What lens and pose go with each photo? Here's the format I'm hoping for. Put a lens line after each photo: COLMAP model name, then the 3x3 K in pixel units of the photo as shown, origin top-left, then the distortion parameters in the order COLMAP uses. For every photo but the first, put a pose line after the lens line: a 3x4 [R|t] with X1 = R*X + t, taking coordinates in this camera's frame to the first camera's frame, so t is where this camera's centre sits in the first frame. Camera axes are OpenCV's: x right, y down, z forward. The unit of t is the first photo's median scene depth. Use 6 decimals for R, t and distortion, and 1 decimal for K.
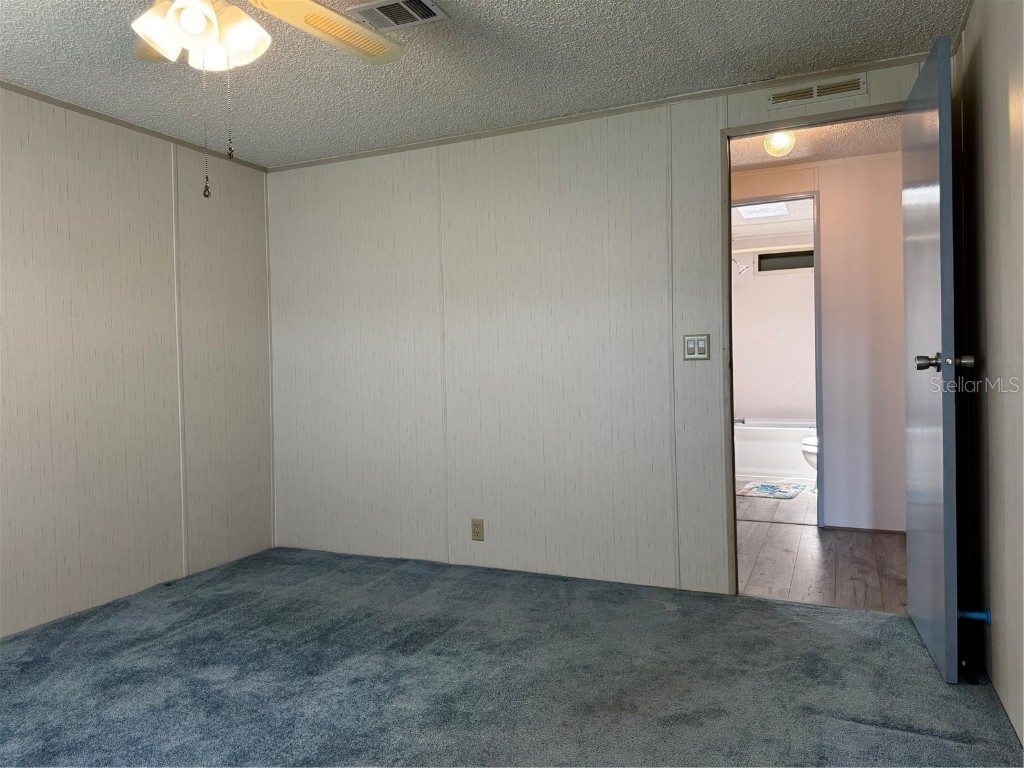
lens RADIAL K [[720.5, 0, 508.8], [0, 720.5, 381.6], [0, 0, 1]] dist [0.055731, -0.031556]
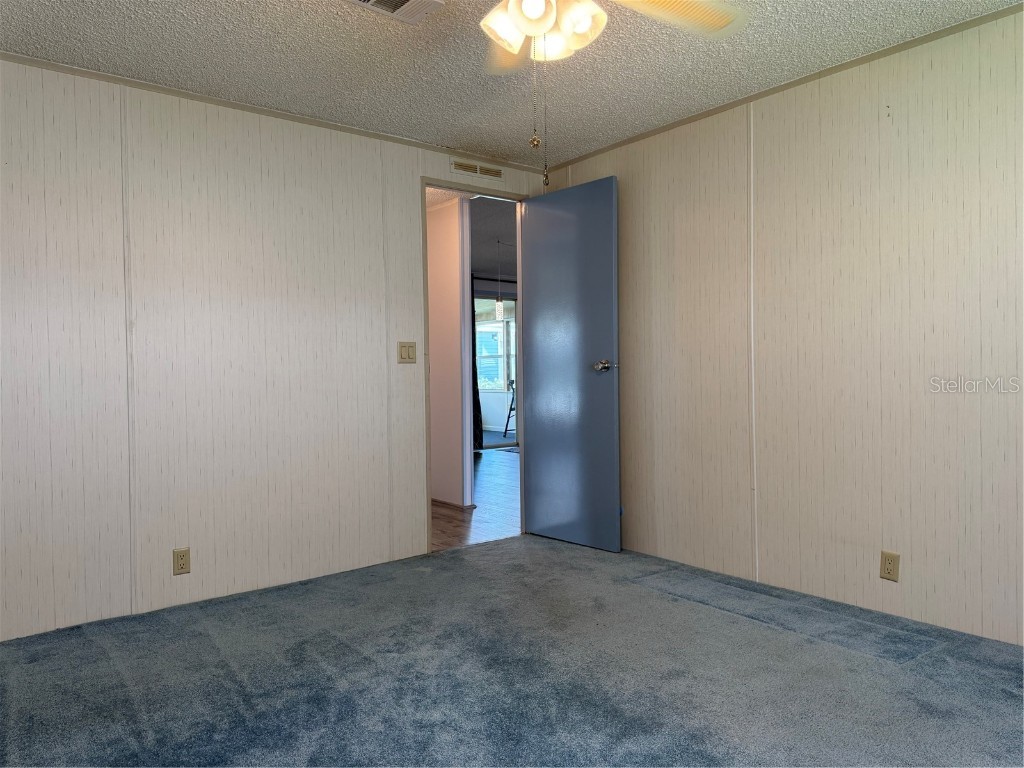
lens RADIAL K [[720.5, 0, 511.2], [0, 720.5, 381.5], [0, 0, 1]] dist [0.055731, -0.031556]
pose [[0.454485, 0.000518, 0.890754, -0.727031], [0.024928, 0.999601, -0.013300, 0.021455], [-0.890406, 0.028249, 0.454291, 0.318000]]
